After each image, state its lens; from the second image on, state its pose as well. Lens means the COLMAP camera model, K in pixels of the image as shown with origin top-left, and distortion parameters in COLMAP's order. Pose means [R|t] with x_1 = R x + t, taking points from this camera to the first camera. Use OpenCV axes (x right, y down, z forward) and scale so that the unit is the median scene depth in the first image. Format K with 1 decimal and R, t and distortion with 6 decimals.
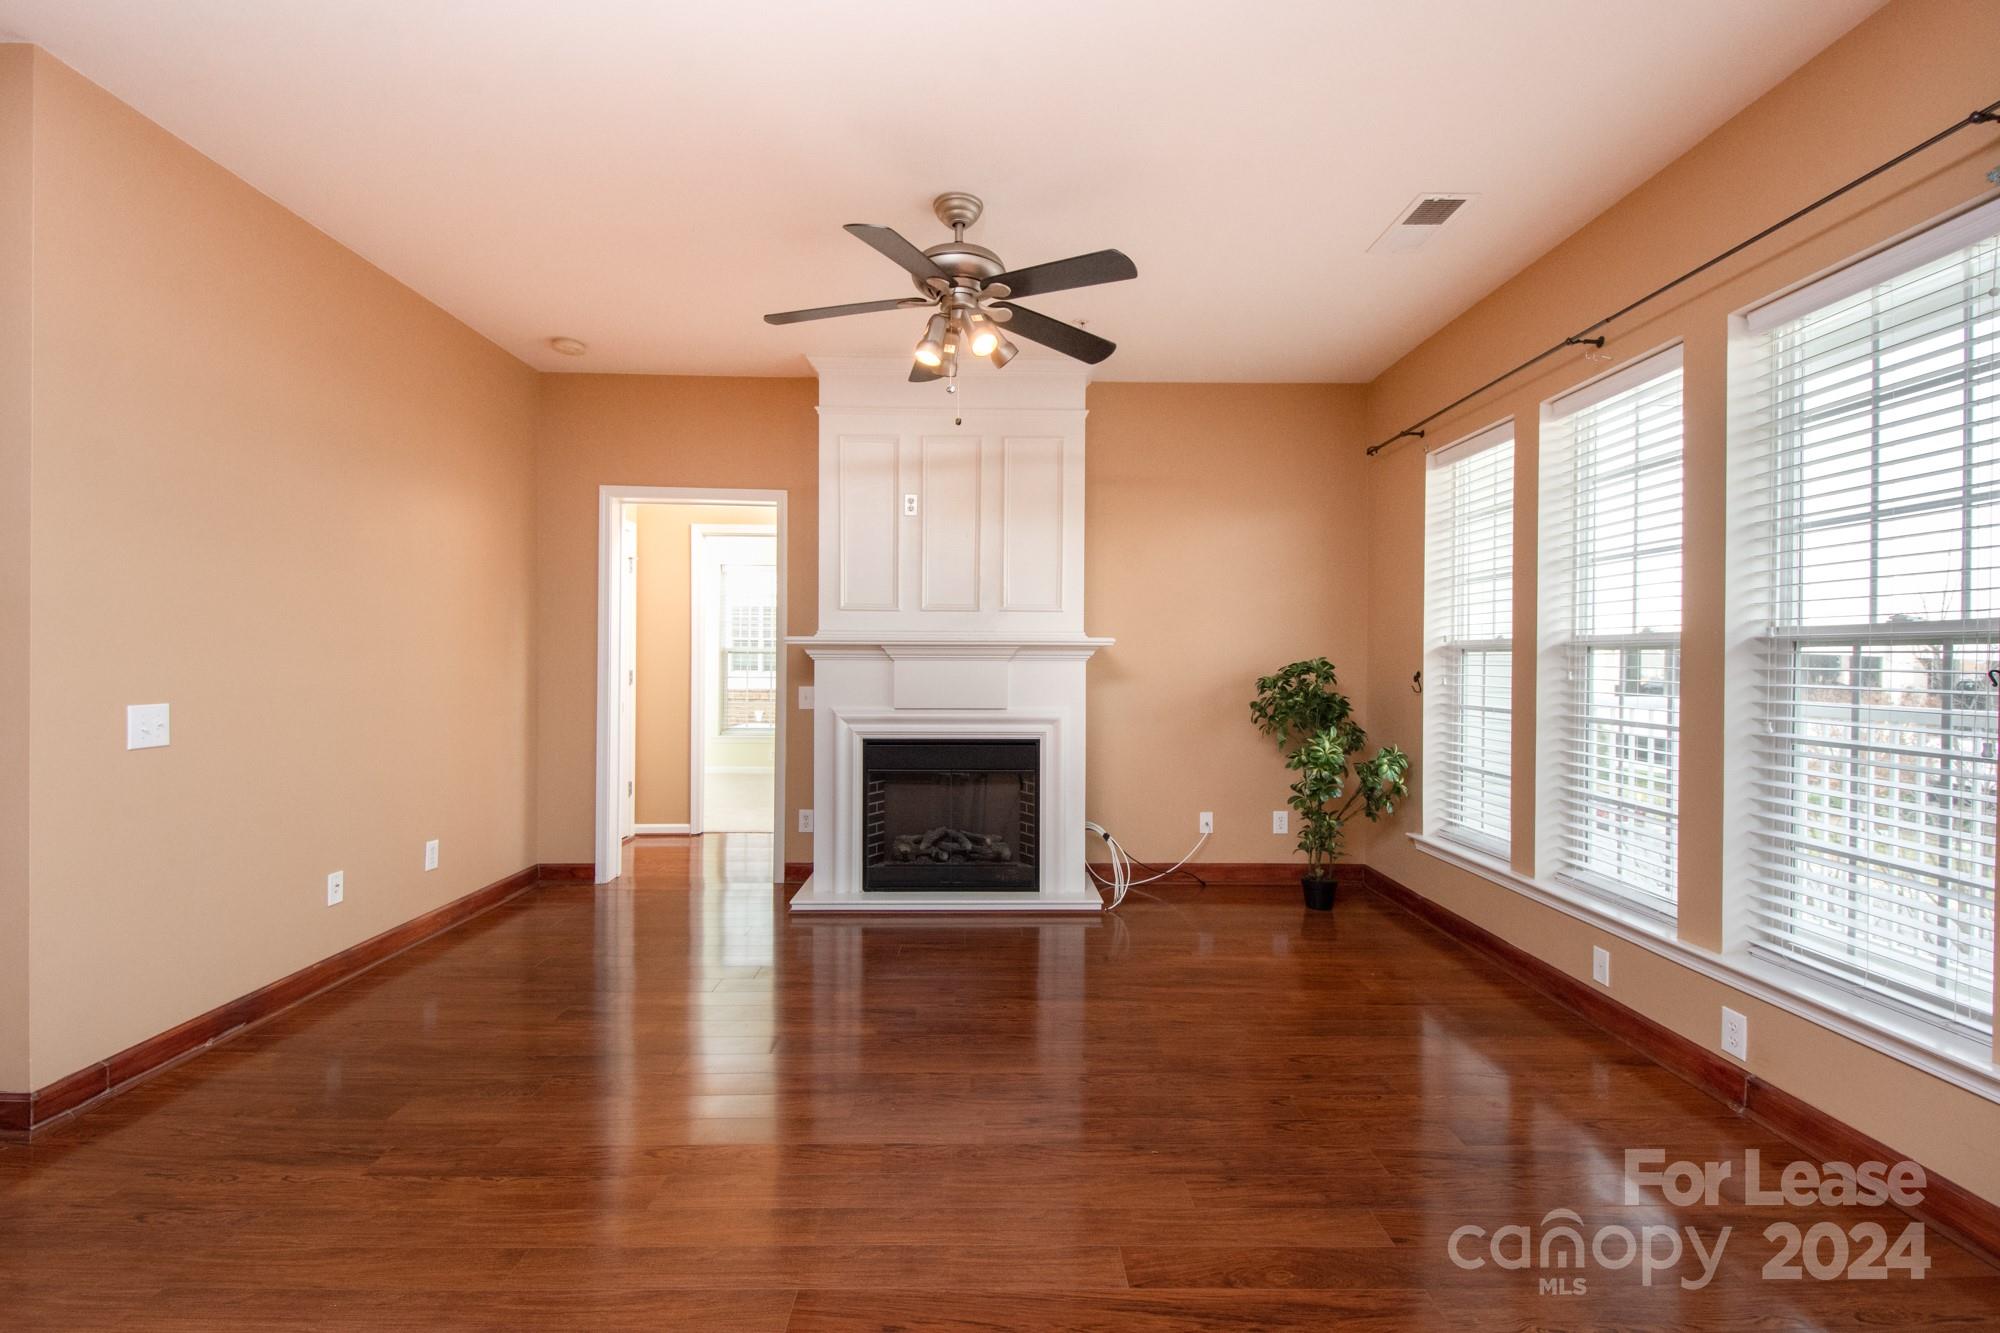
lens RADIAL K [[851.8, 0, 1000.0], [0, 851.8, 666.5], [0, 0, 1]] dist [-0.002987, -0.000505]
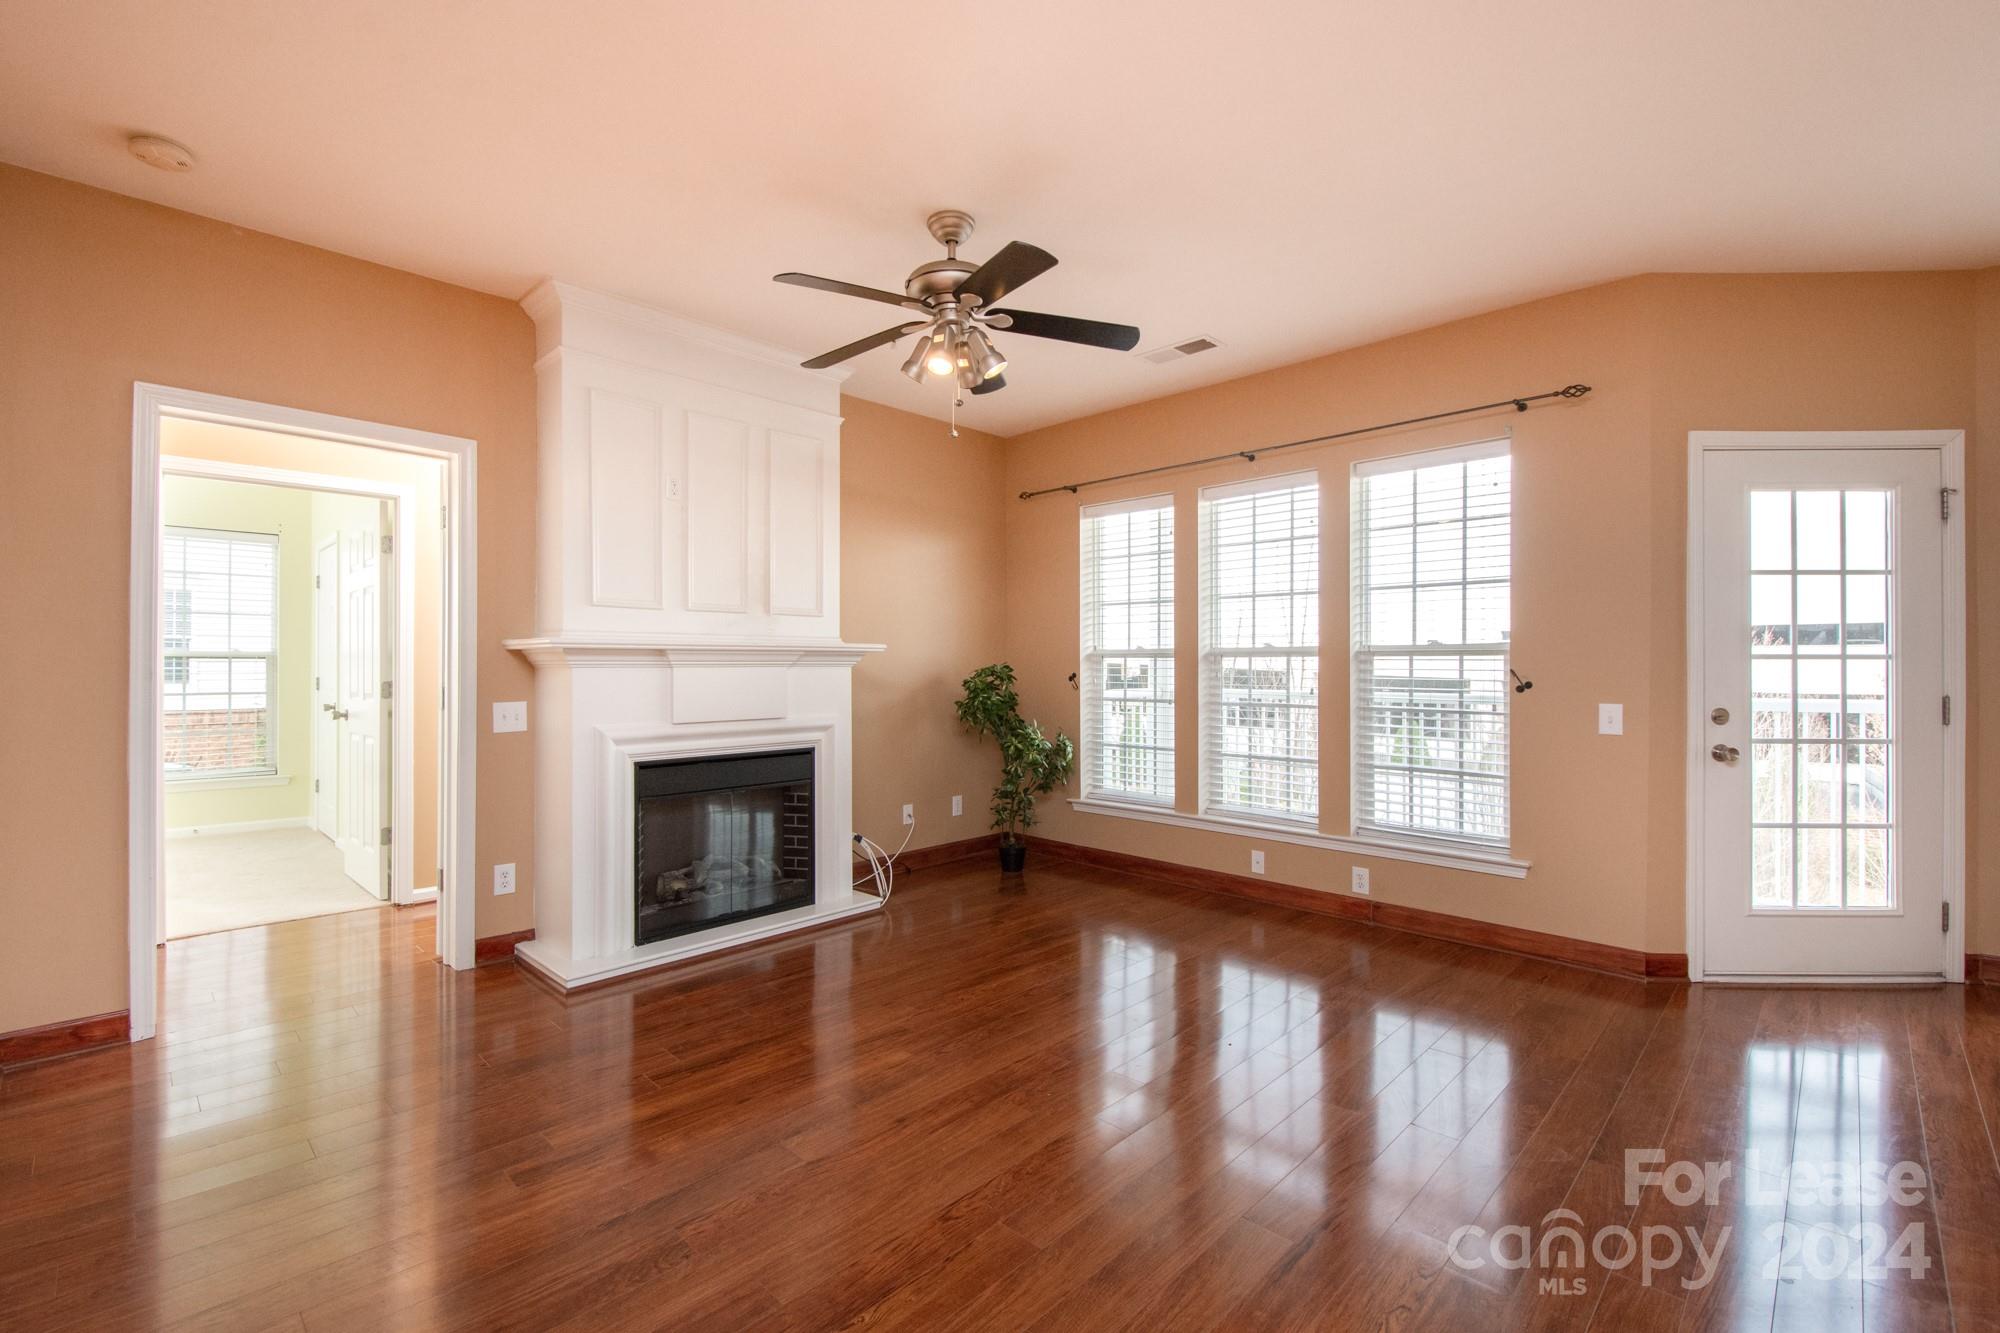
lens RADIAL K [[851.8, 0, 1000.0], [0, 851.8, 666.5], [0, 0, 1]] dist [-0.002987, -0.000505]
pose [[0.710614, -0.007165, 0.703546, -0.490021], [0.008066, 0.999965, 0.002037, -0.007374], [-0.703536, 0.004228, 0.710647, 0.158397]]
